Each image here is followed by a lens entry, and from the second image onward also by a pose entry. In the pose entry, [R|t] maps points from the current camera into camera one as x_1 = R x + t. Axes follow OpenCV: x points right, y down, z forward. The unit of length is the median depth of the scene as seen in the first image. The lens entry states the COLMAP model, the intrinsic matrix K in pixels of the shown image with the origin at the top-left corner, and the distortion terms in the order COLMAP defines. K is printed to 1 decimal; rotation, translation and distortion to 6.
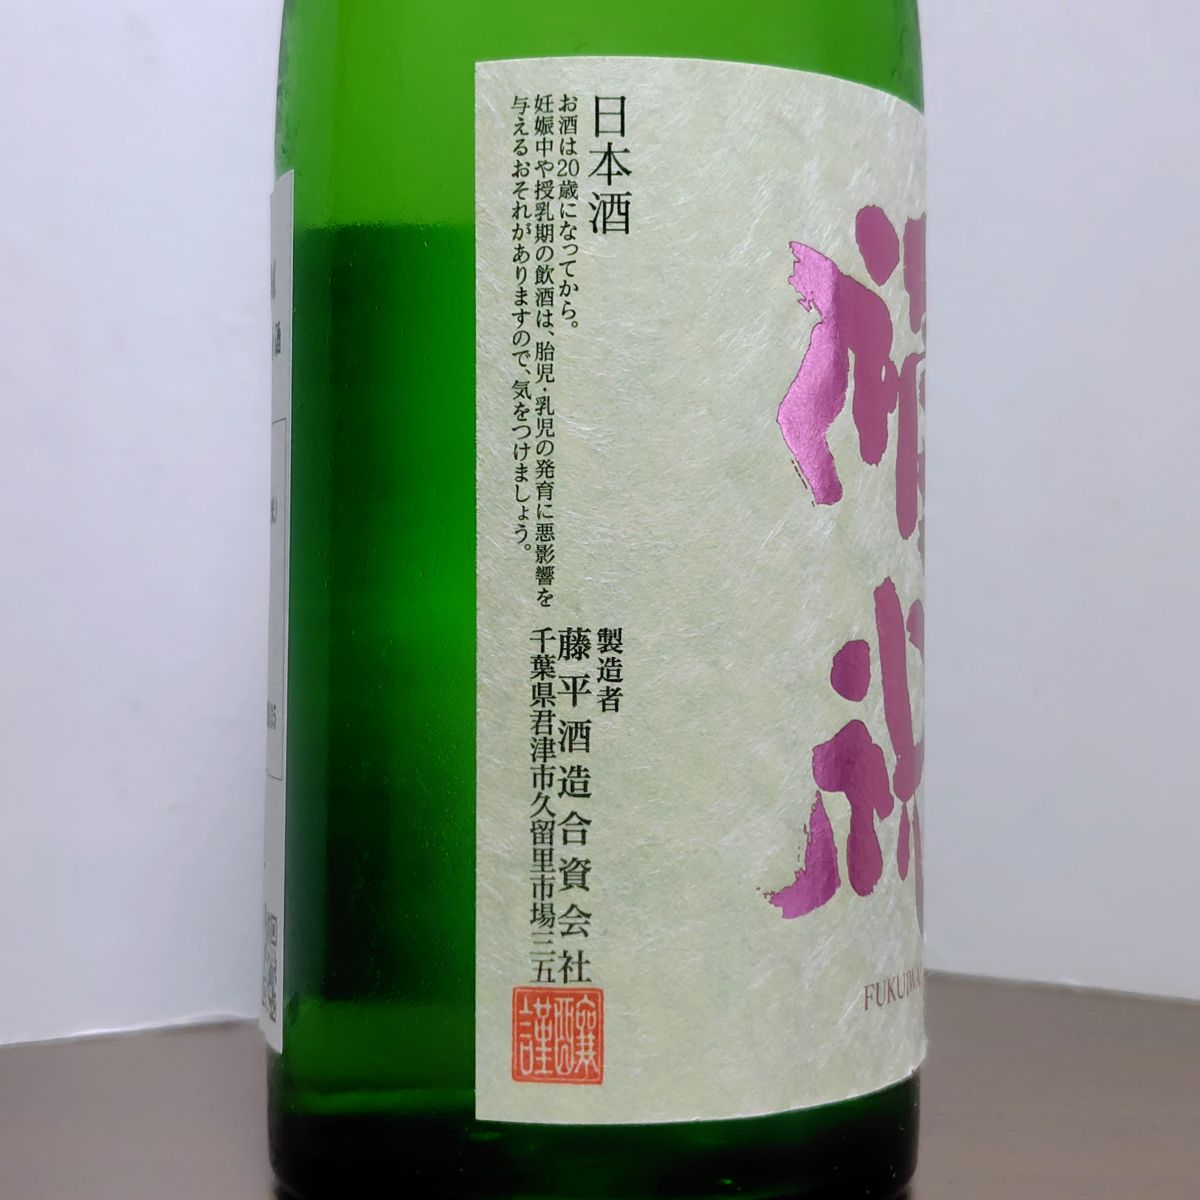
lens RADIAL K [[2082.8, 0, 596.5], [0, 2082.8, 589.0], [0, 0, 1]] dist [0.260366, -2.356299]
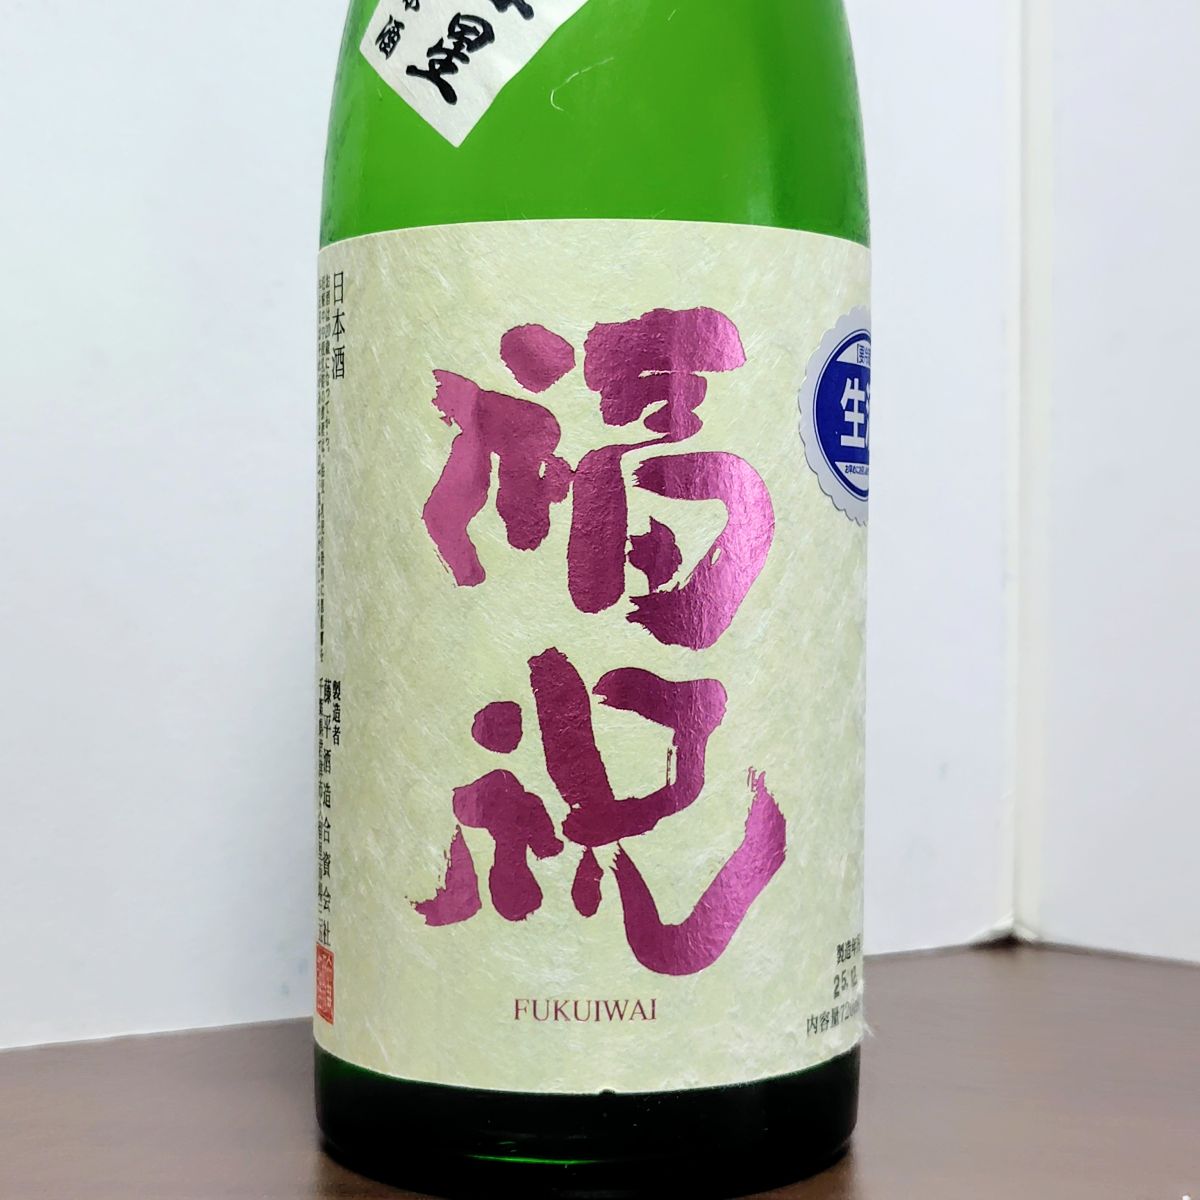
lens RADIAL K [[2082.8, 0, 596.5], [0, 2082.8, 589.0], [0, 0, 1]] dist [0.260366, -2.356299]
pose [[0.480647, 0.020175, -0.876682, 1.184042], [0.006570, 0.999624, 0.026606, -0.069735], [0.876890, -0.018548, 0.480334, 0.492805]]
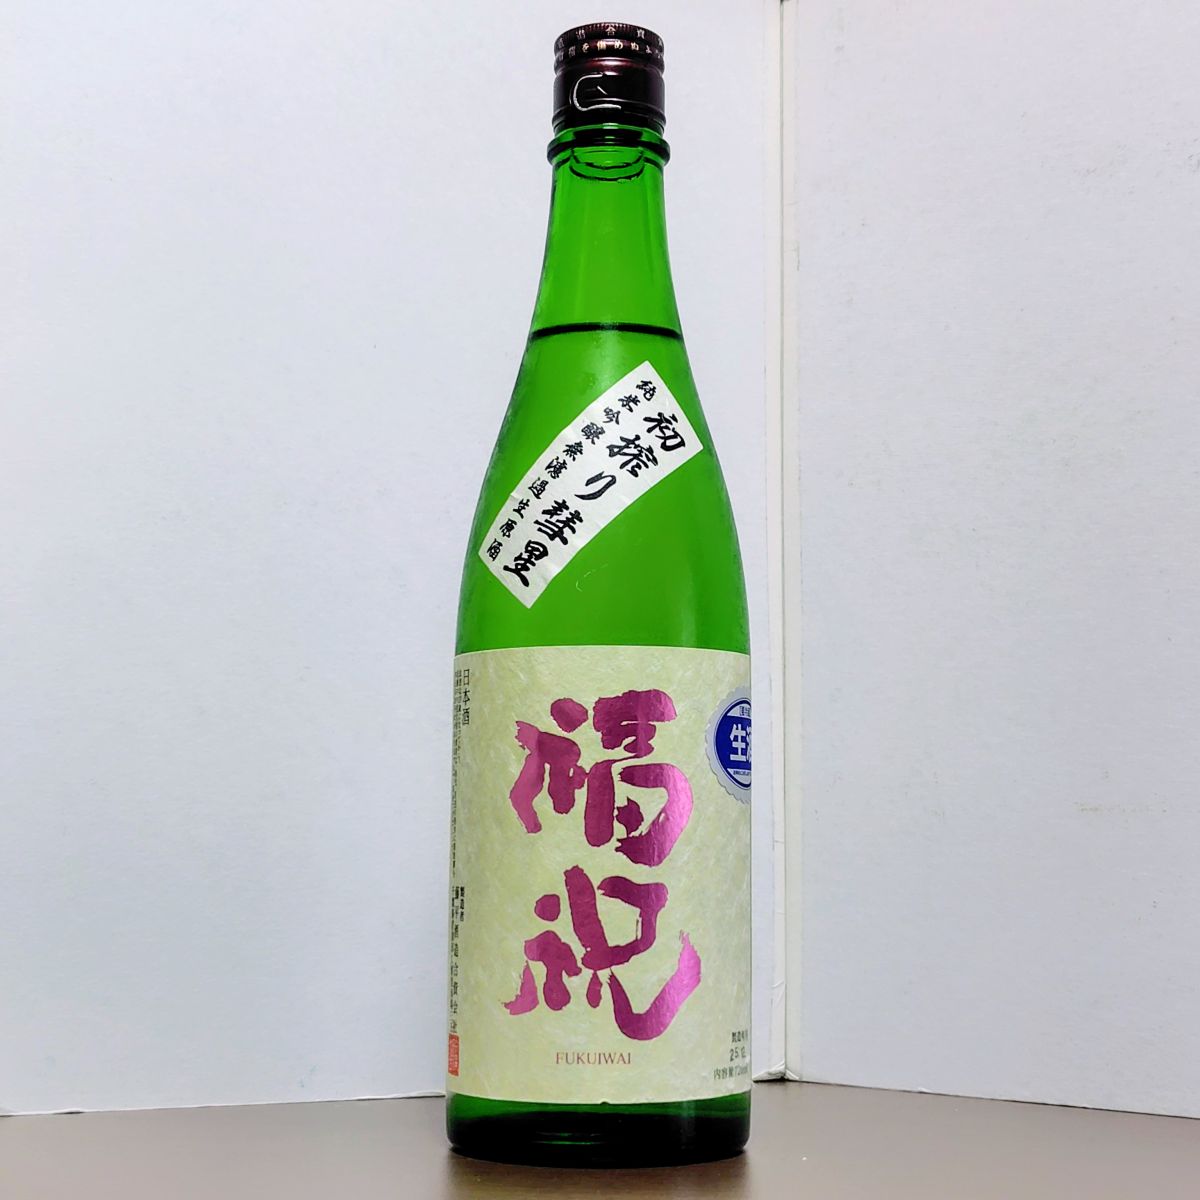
lens RADIAL K [[2082.8, 0, 596.5], [0, 2082.8, 589.0], [0, 0, 1]] dist [0.260366, -2.356299]
pose [[0.454269, -0.109278, -0.884137, 2.193876], [0.006346, 0.992820, -0.119451, -0.032191], [0.890842, 0.048652, 0.451701, 0.013517]]
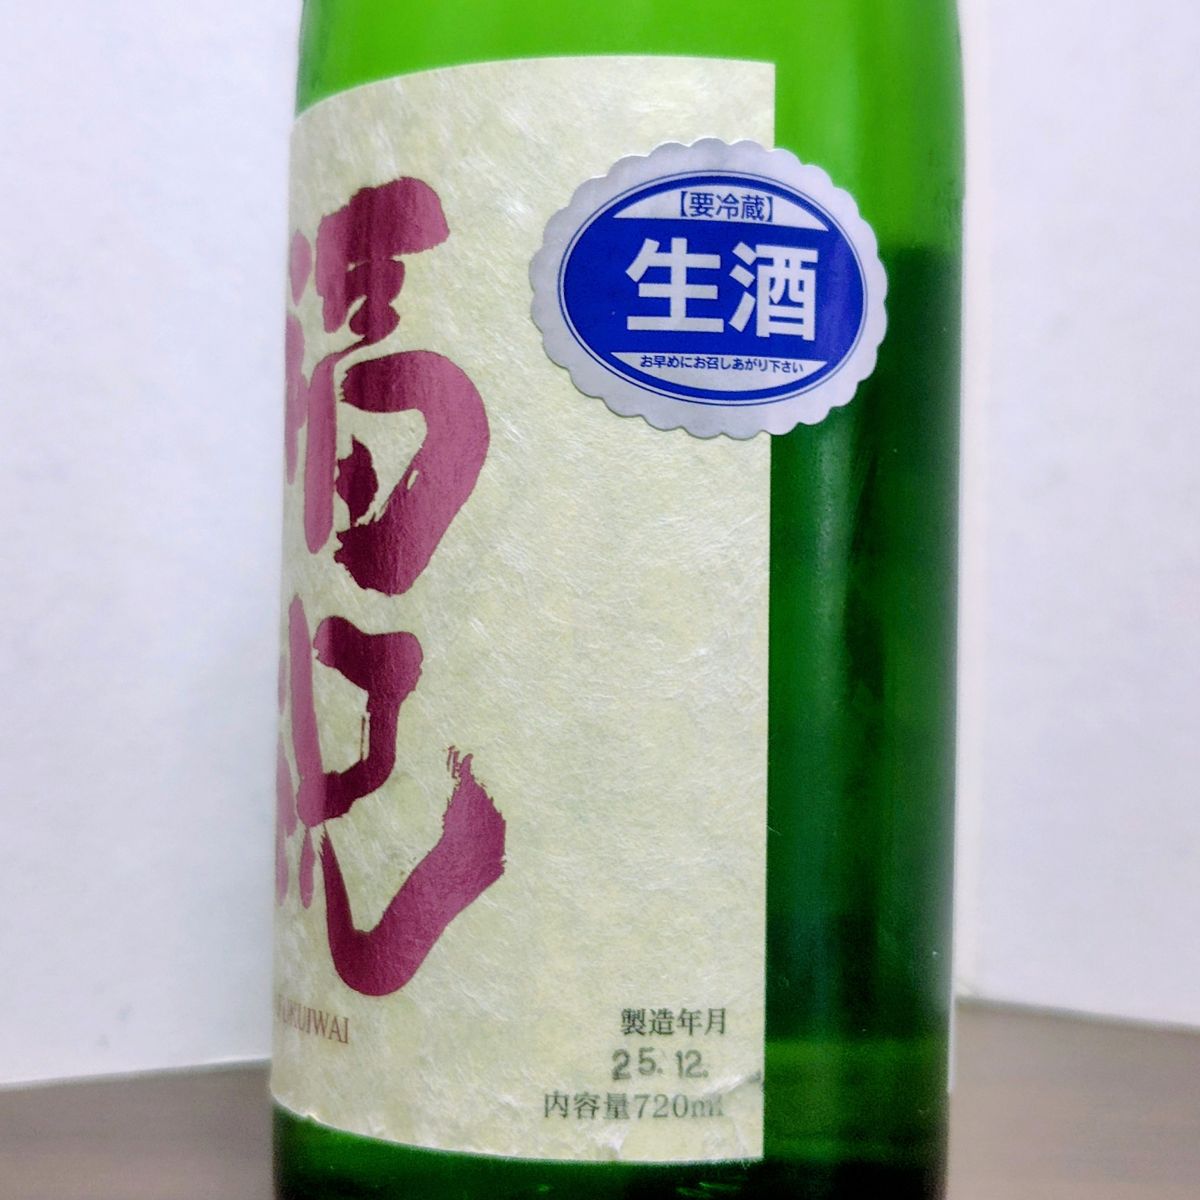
lens RADIAL K [[2082.8, 0, 596.5], [0, 2082.8, 589.0], [0, 0, 1]] dist [0.260366, -2.356299]
pose [[-0.479717, -0.035378, -0.876710, 0.974332], [-0.008380, 0.999326, -0.035740, 0.027285], [0.877383, -0.009798, -0.479690, 1.656360]]
